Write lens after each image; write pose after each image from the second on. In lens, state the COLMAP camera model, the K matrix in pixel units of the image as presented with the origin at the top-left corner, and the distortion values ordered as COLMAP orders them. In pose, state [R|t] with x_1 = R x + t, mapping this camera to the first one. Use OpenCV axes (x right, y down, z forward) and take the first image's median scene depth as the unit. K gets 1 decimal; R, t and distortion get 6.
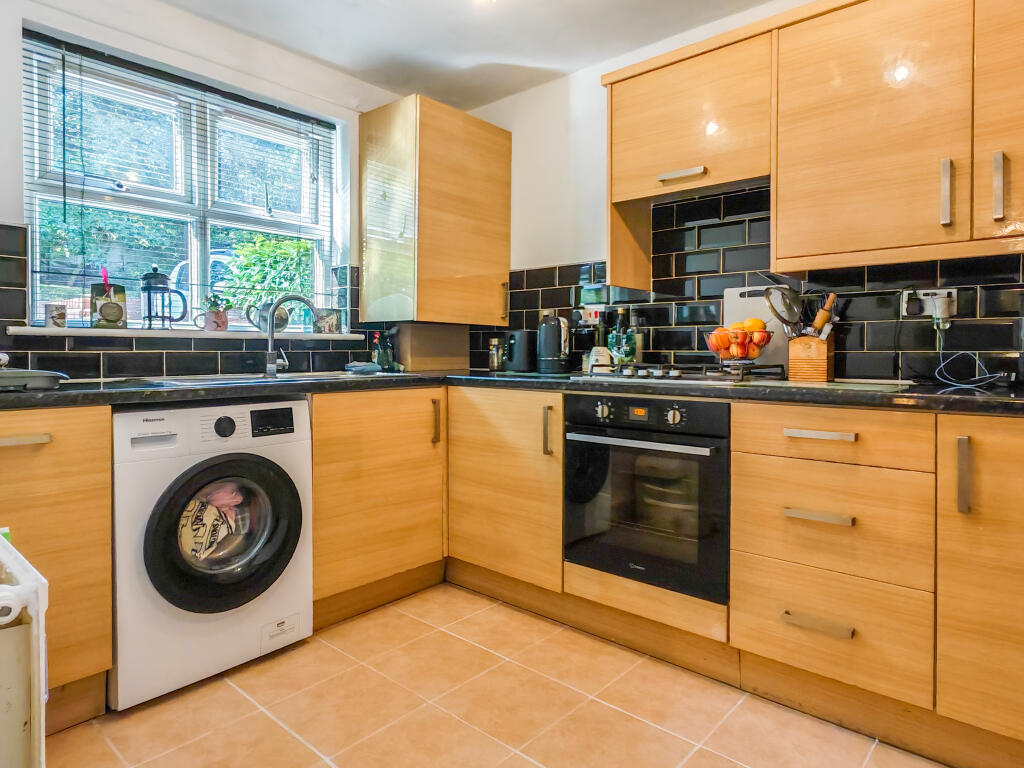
lens RADIAL K [[633.9, 0, 512.5], [0, 633.9, 373.0], [0, 0, 1]] dist [0.014858, -0.000909]
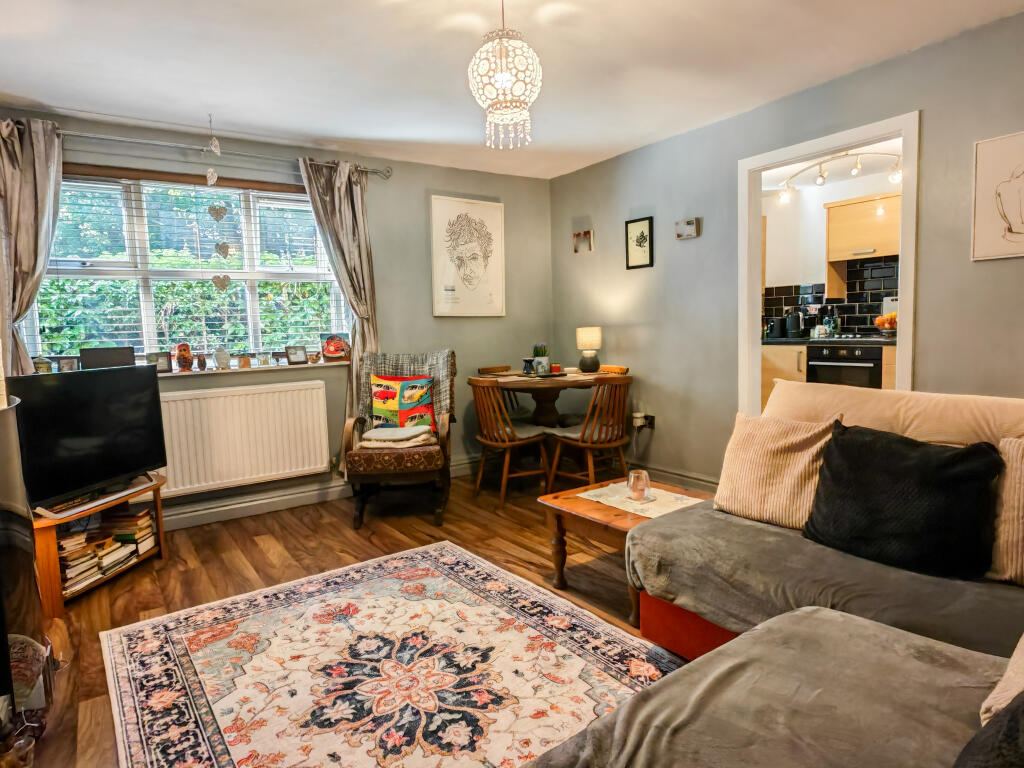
lens RADIAL K [[633.9, 0, 507.2], [0, 633.9, 386.8], [0, 0, 1]] dist [0.014858, -0.000909]
pose [[0.971080, -0.005253, -0.238696, -0.380780], [0.020235, 0.997972, 0.060360, 0.016145], [0.237895, -0.063445, 0.969217, -1.373940]]
